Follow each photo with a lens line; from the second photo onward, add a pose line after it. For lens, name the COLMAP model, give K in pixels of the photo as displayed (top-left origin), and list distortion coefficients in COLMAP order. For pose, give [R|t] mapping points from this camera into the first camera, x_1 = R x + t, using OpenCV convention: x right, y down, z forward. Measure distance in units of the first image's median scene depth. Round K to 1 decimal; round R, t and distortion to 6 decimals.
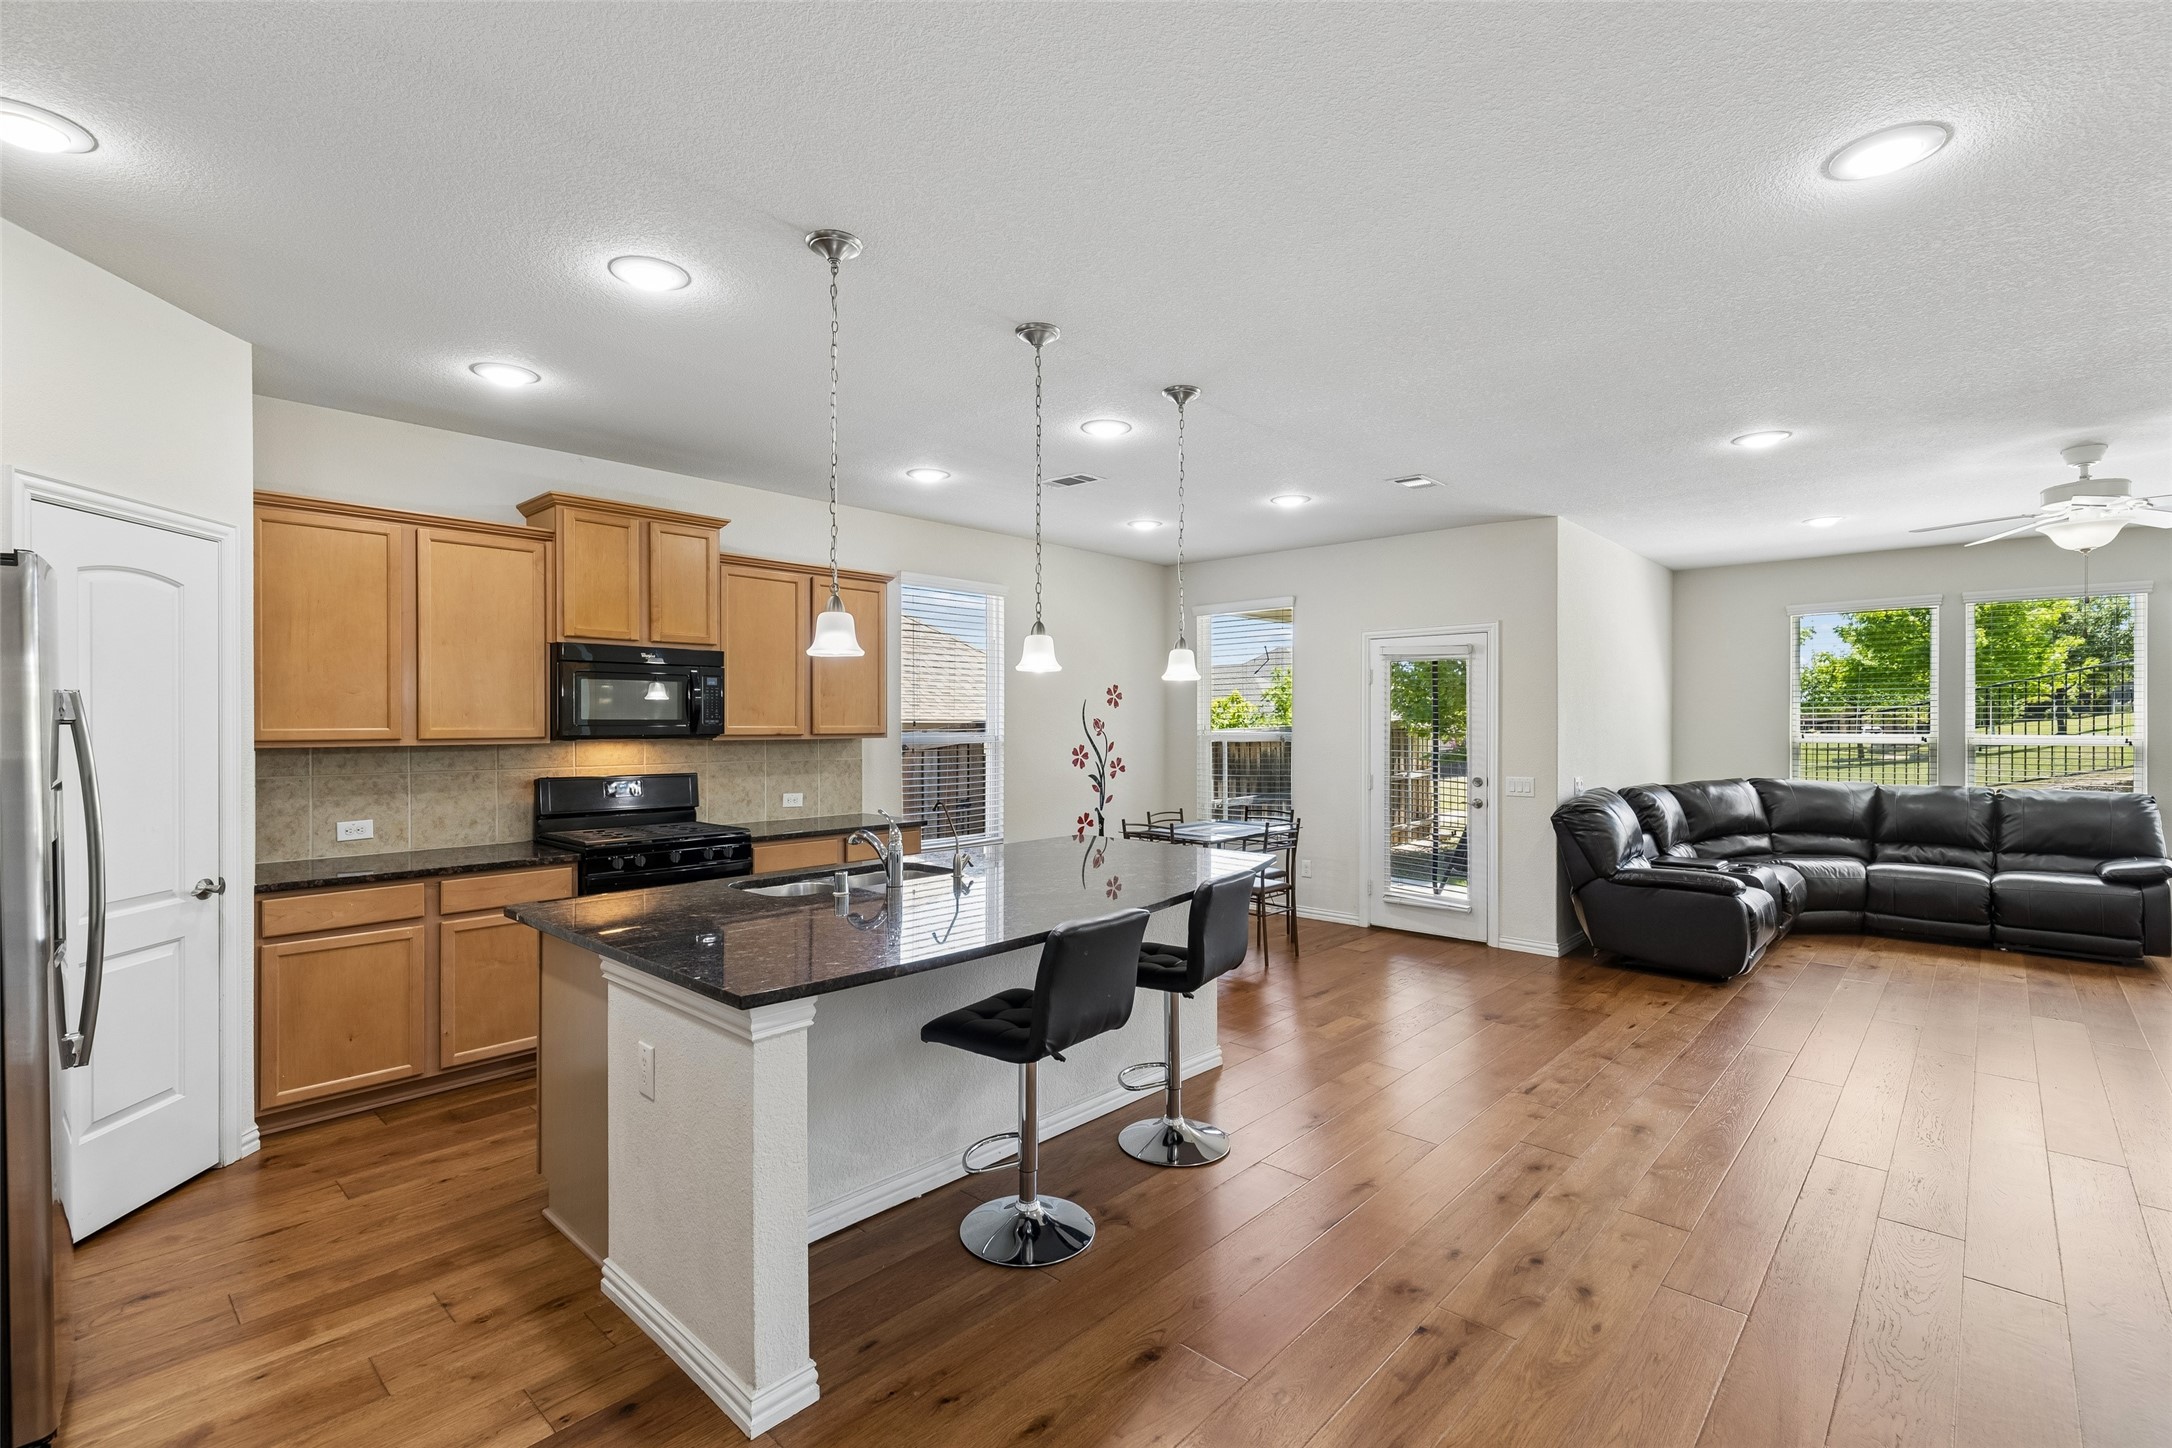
lens RADIAL K [[988.2, 0, 1089.5], [0, 988.2, 717.5], [0, 0, 1]] dist [0.003610, -0.000033]
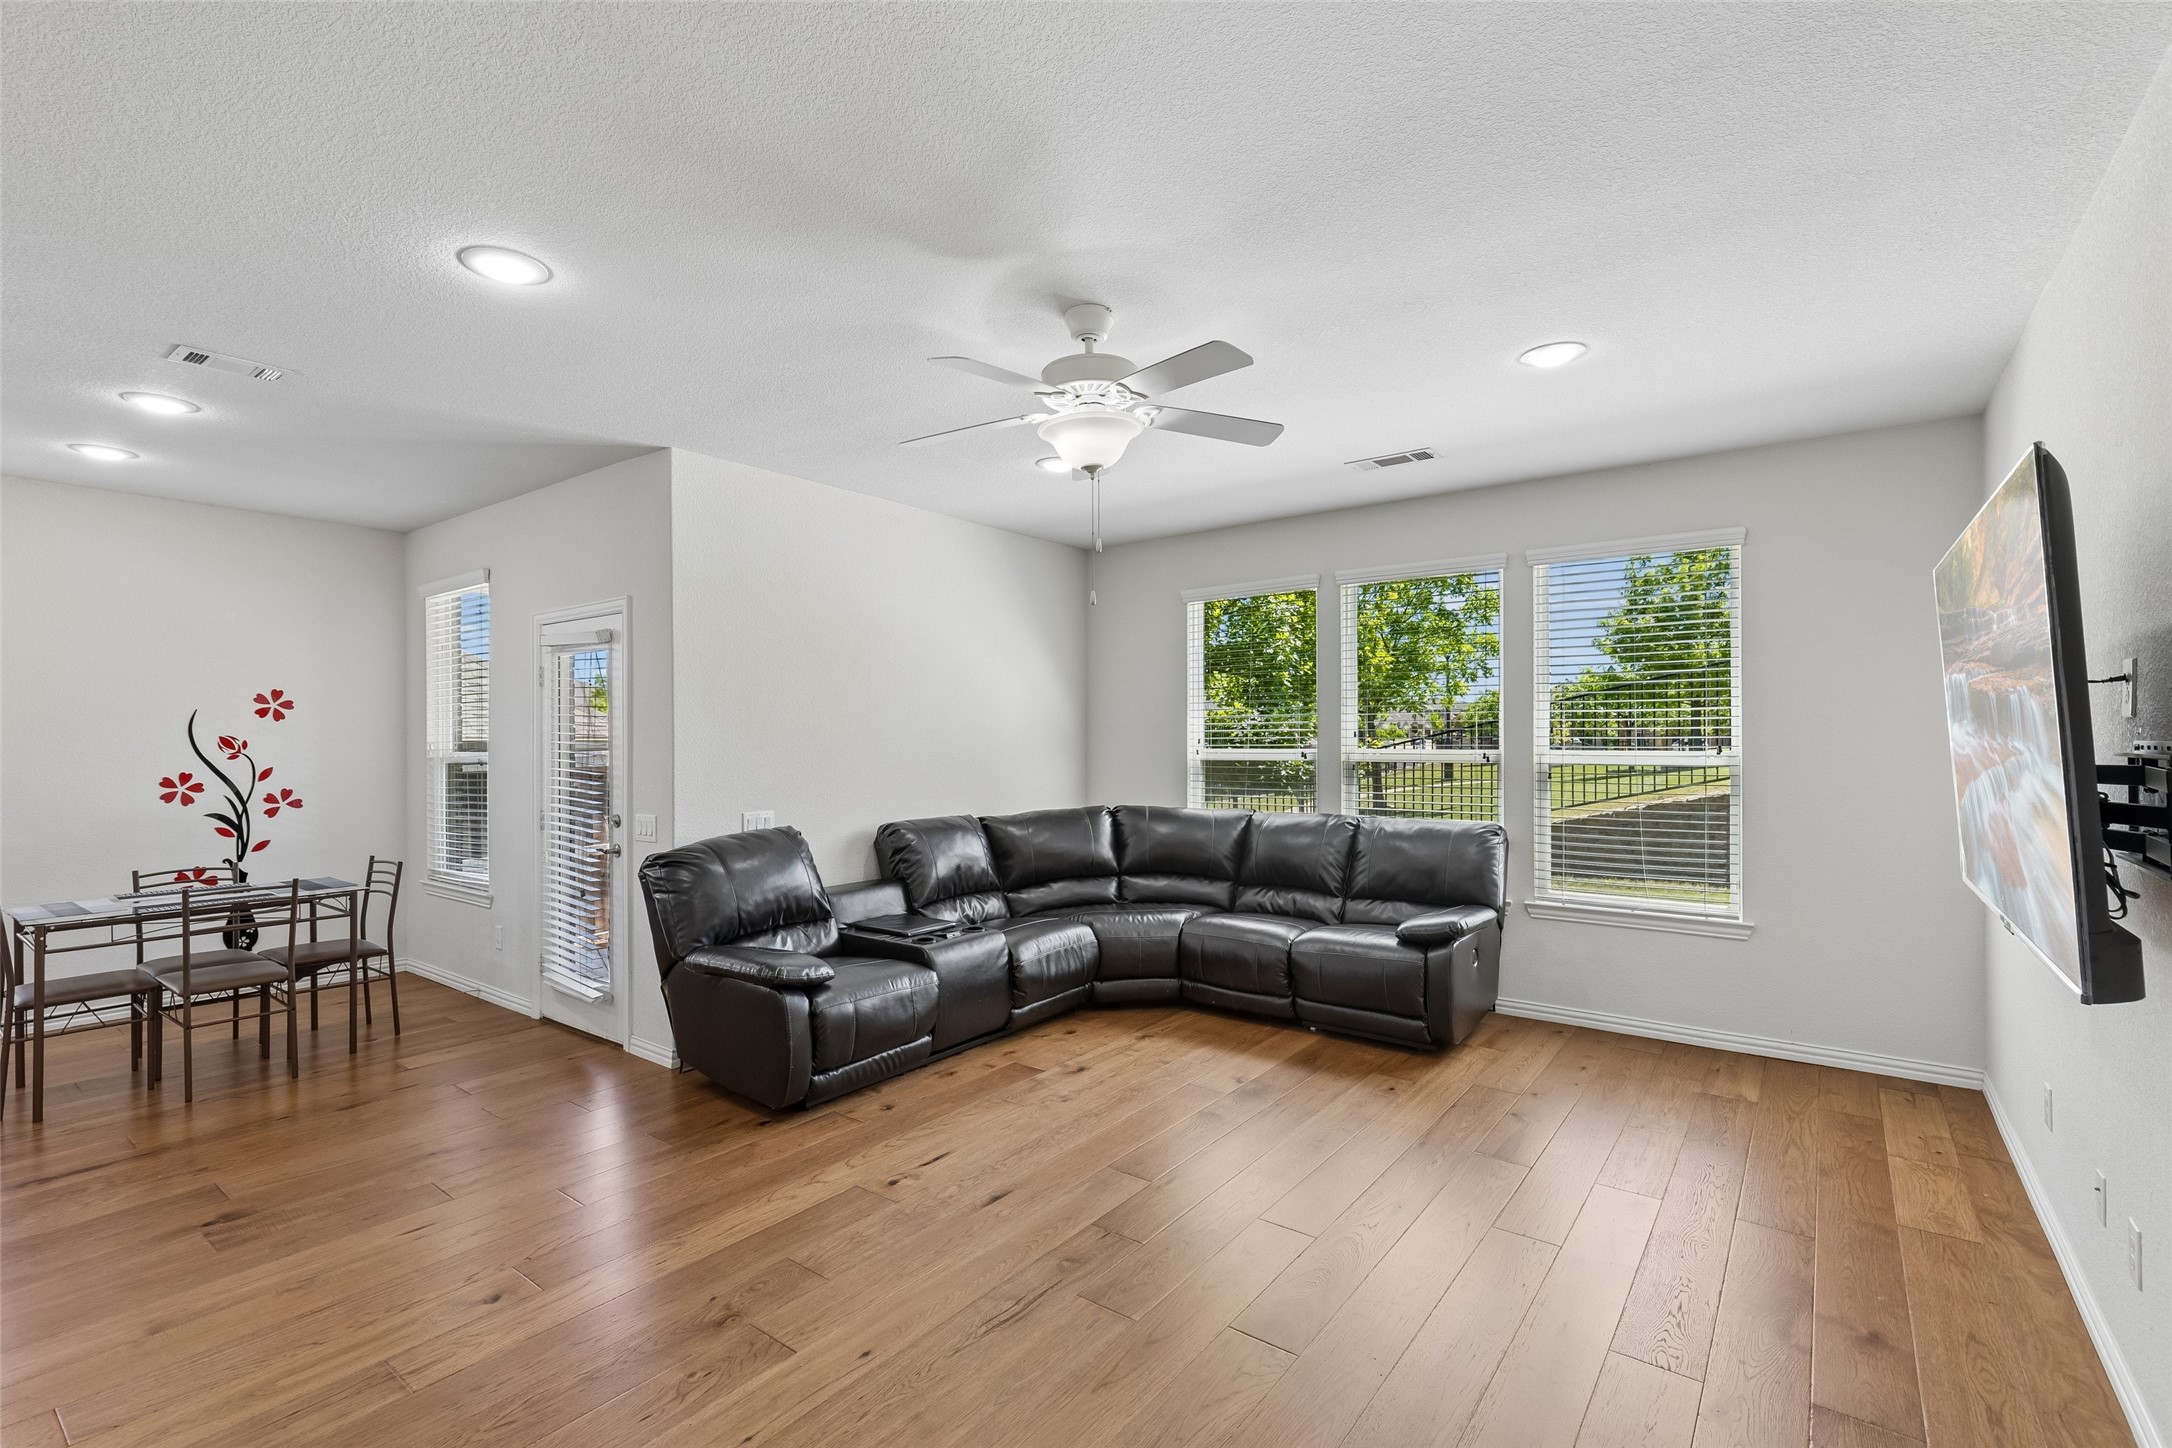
lens RADIAL K [[988.2, 0, 1077.4], [0, 988.2, 736.5], [0, 0, 1]] dist [0.003610, -0.000033]
pose [[0.994504, -0.006411, 0.104505, 0.587166], [0.006024, 0.999974, 0.004019, 0.002525], [-0.104528, -0.003368, 0.994516, 0.226338]]
